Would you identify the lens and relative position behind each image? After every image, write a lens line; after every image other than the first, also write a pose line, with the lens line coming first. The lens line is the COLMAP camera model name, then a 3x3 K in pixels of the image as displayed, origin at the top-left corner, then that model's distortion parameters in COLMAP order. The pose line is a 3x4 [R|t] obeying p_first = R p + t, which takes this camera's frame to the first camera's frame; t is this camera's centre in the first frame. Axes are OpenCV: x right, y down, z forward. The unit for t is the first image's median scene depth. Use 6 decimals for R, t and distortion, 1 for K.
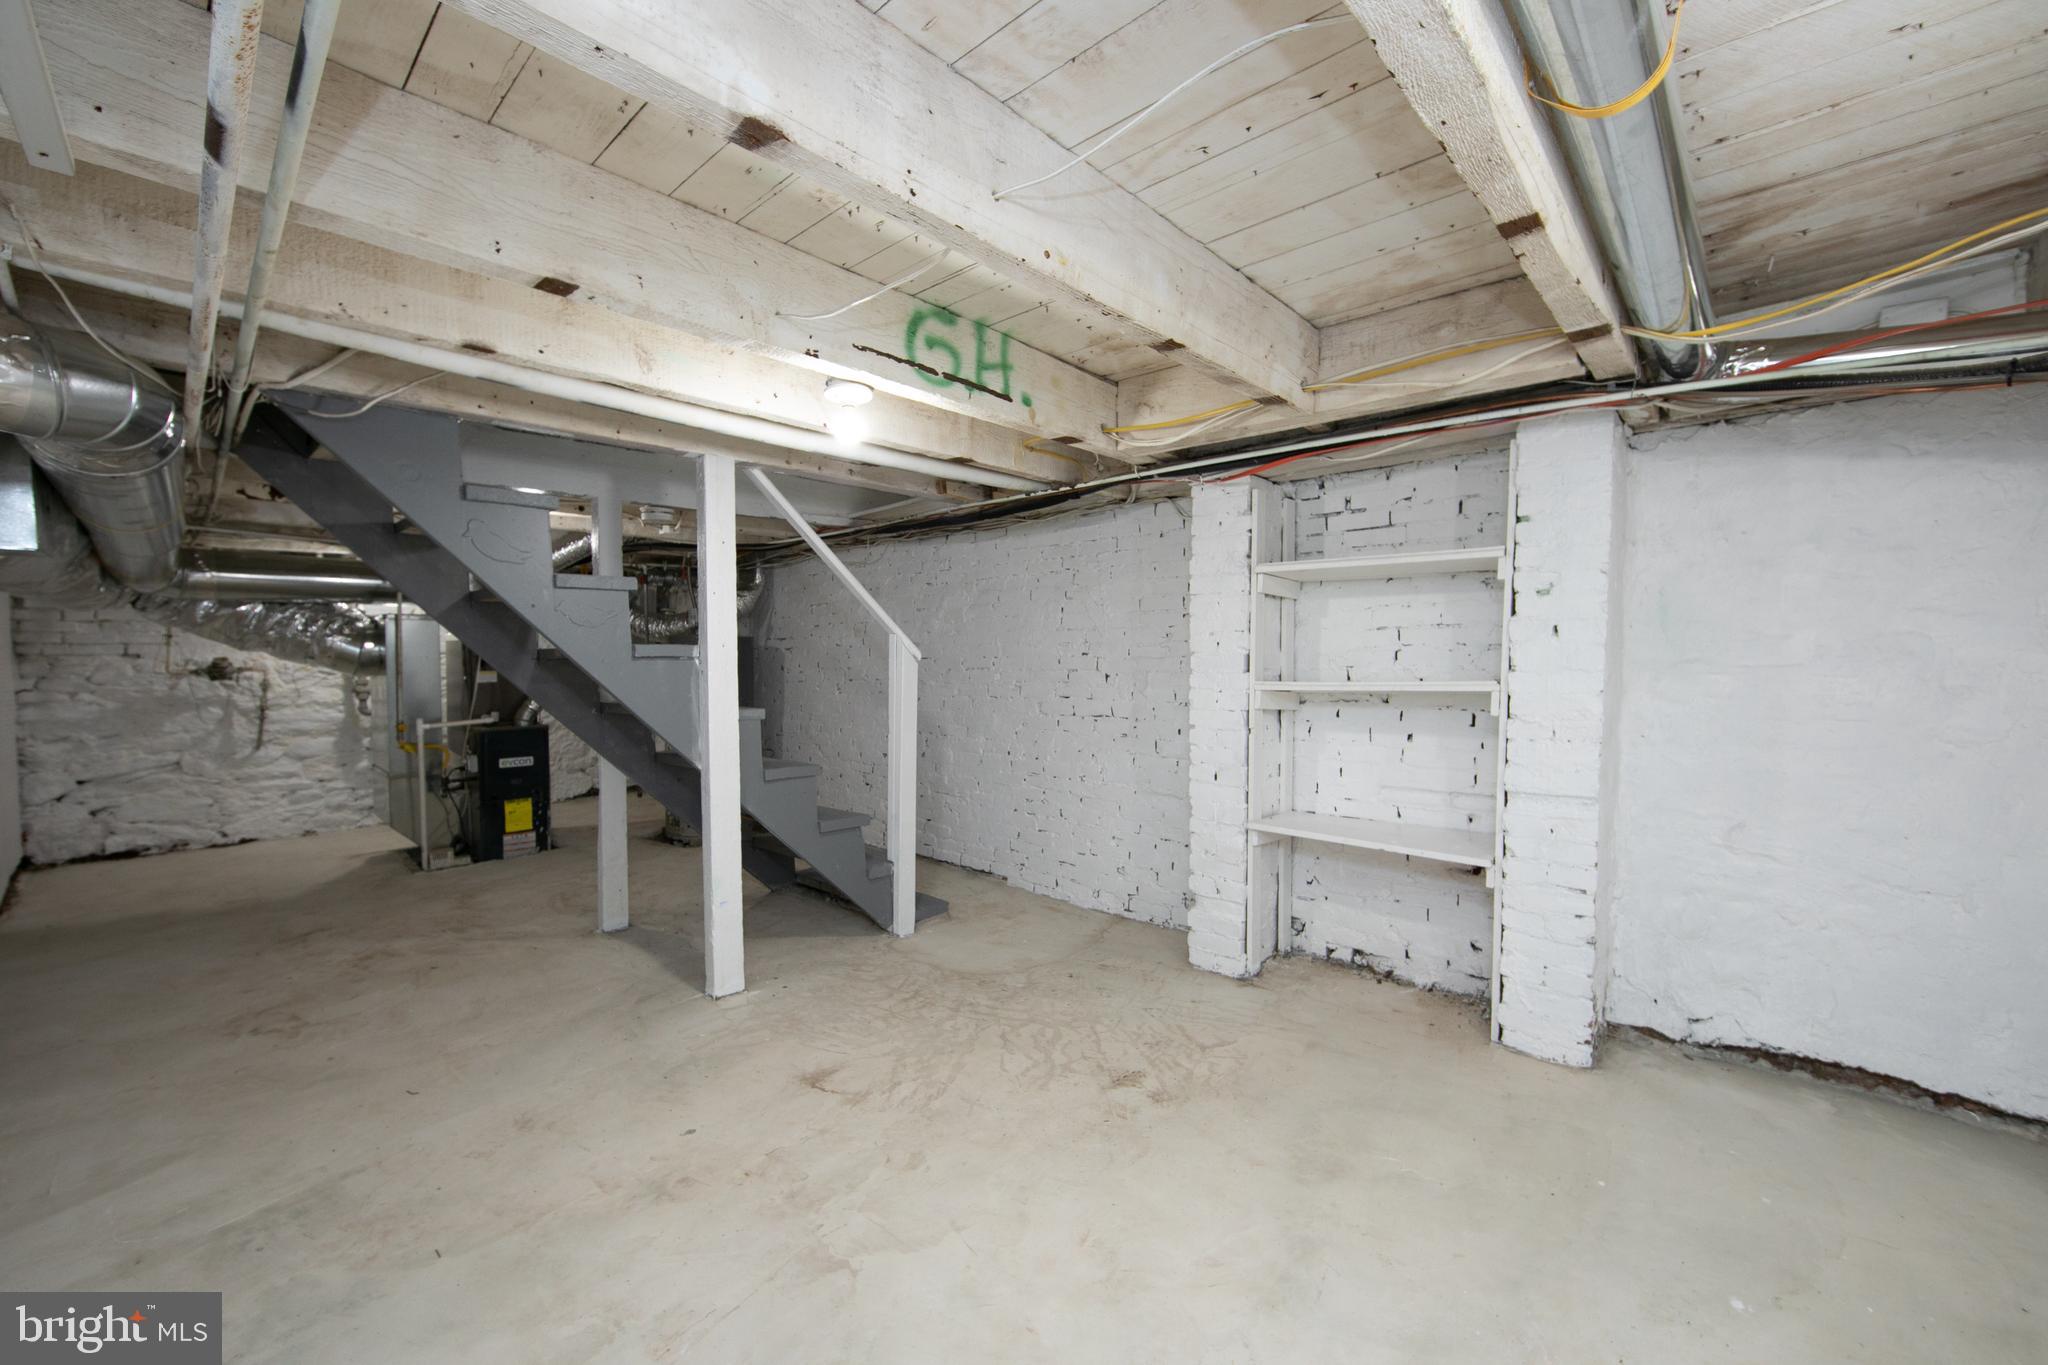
lens RADIAL K [[804.3, 0, 1009.1], [0, 804.3, 672.1], [0, 0, 1]] dist [-0.009762, 0.000629]
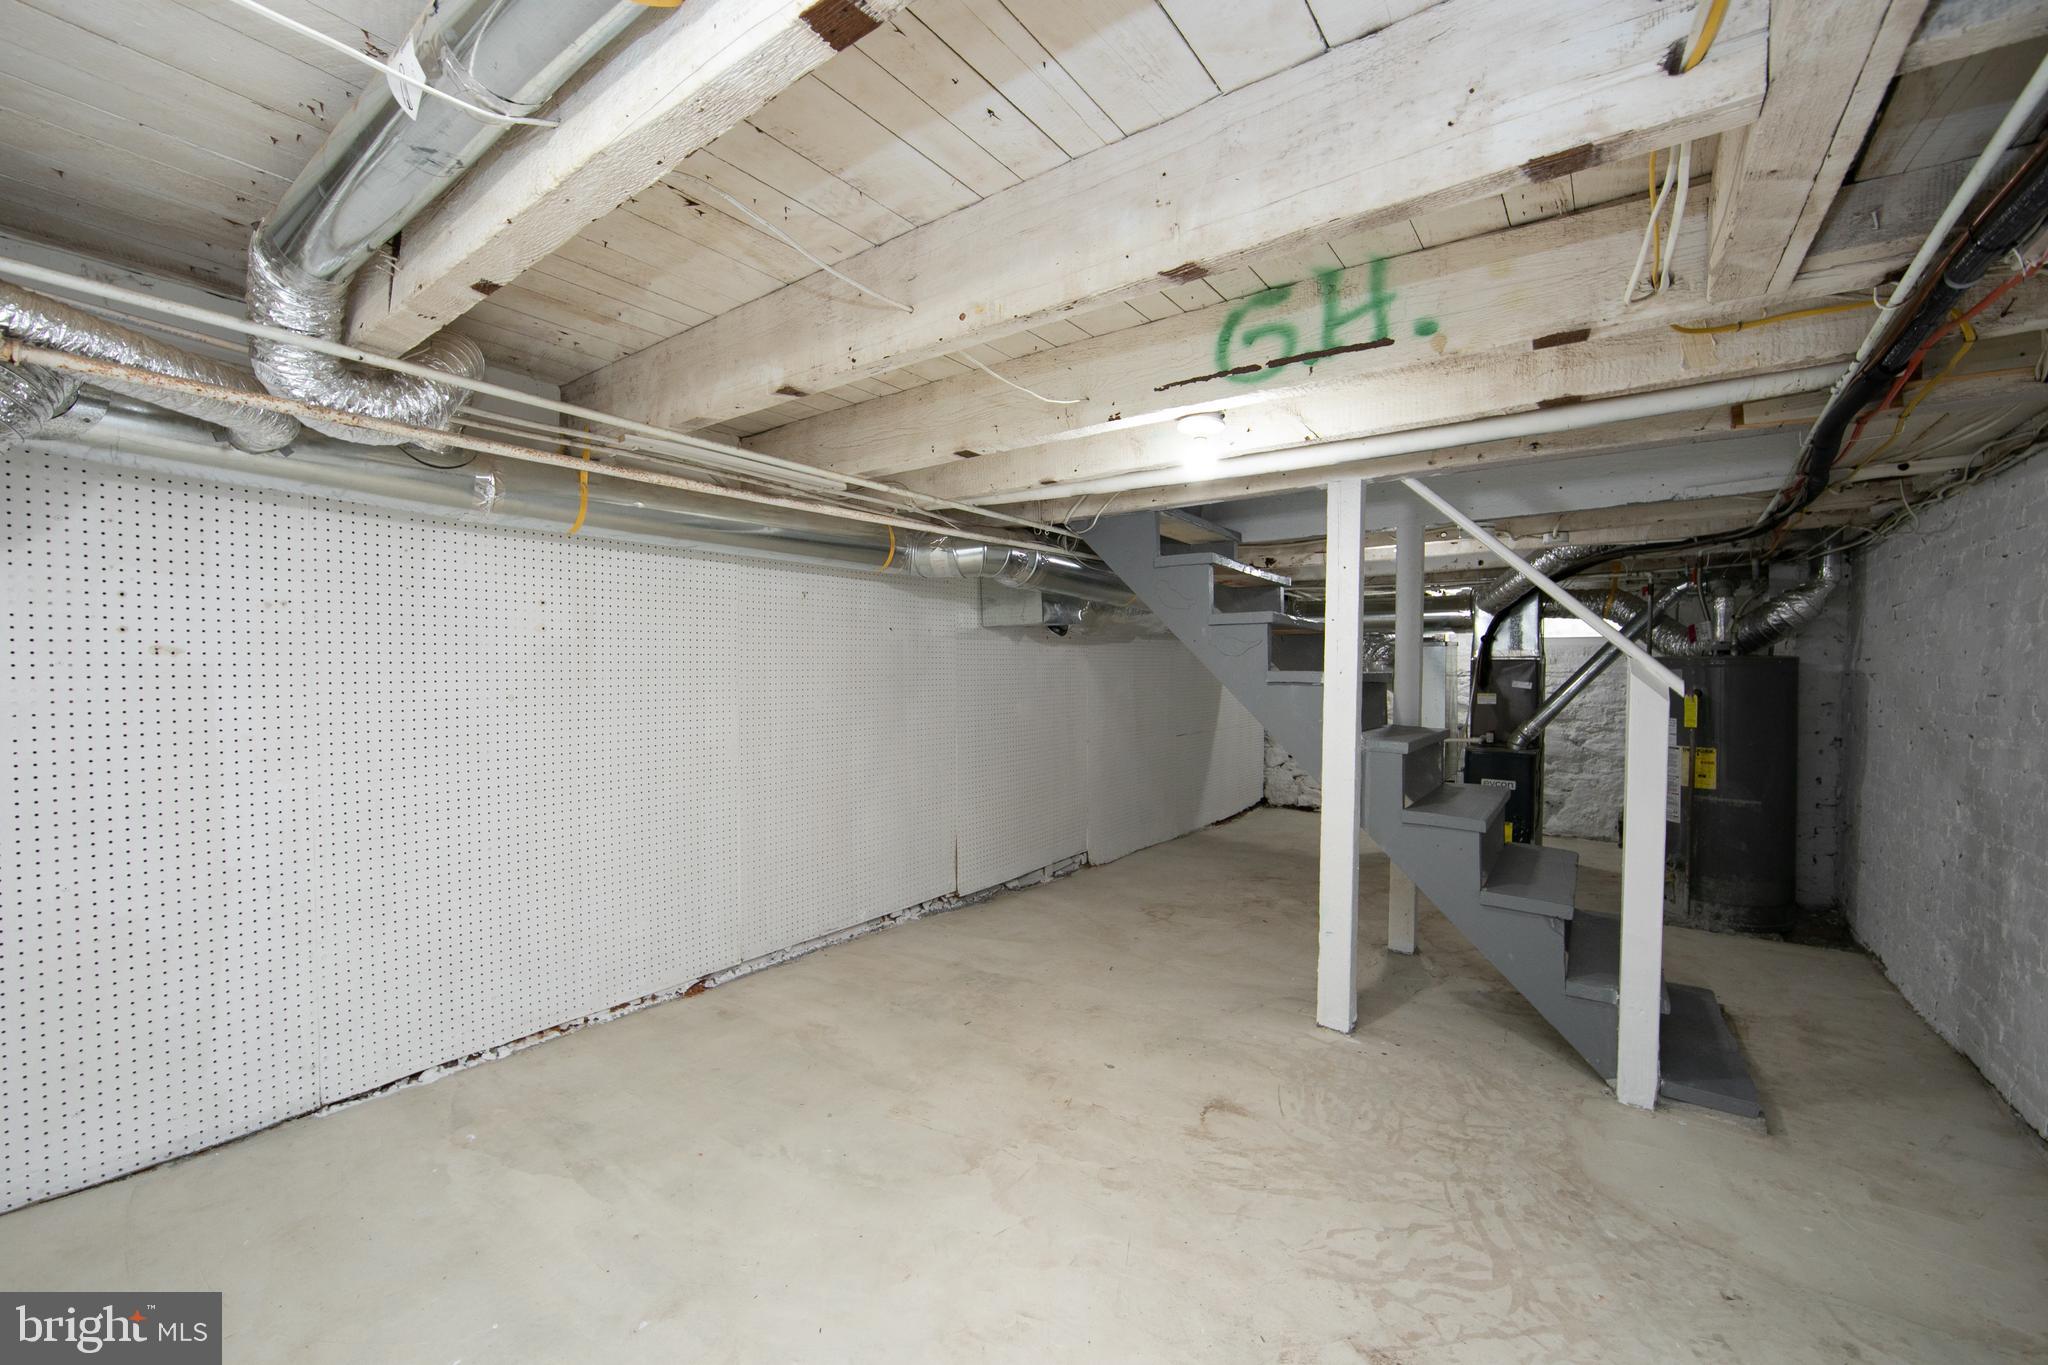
lens RADIAL K [[804.3, 0, 1009.1], [0, 804.3, 672.1], [0, 0, 1]] dist [-0.009762, 0.000629]
pose [[0.121248, 0.007095, -0.992597, 0.645183], [-0.031732, 0.999491, 0.003268, -0.026759], [0.992115, 0.031101, 0.121411, 0.538776]]
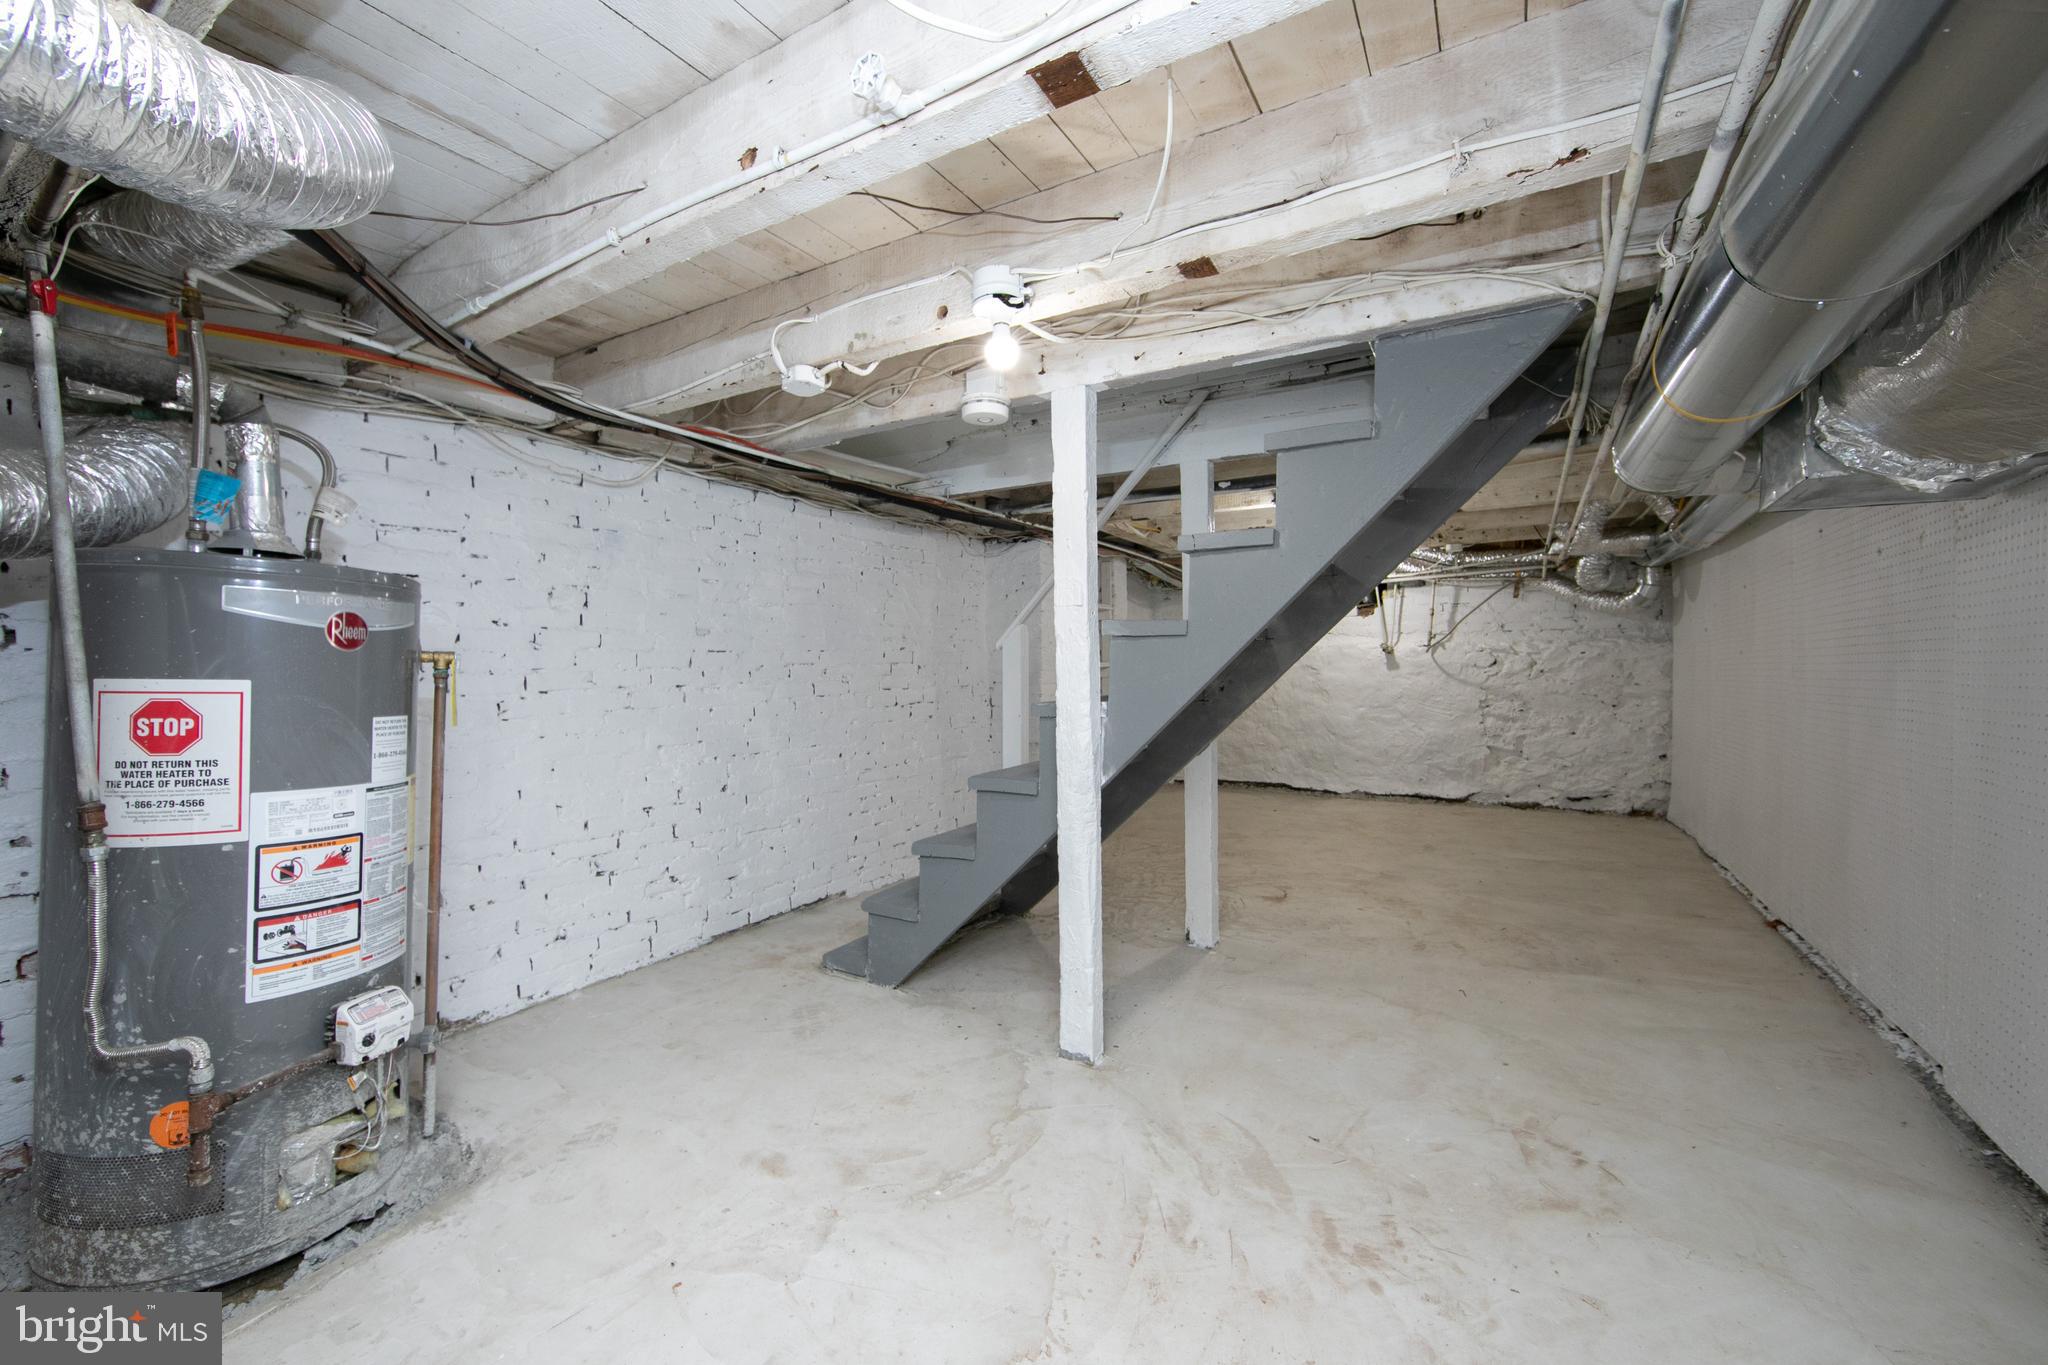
lens RADIAL K [[804.3, 0, 1009.1], [0, 804.3, 672.1], [0, 0, 1]] dist [-0.009762, 0.000629]
pose [[-0.190186, -0.008895, 0.981708, -1.625853], [0.027722, 0.999512, 0.014427, -0.003740], [-0.981357, 0.029959, -0.189847, 1.704822]]
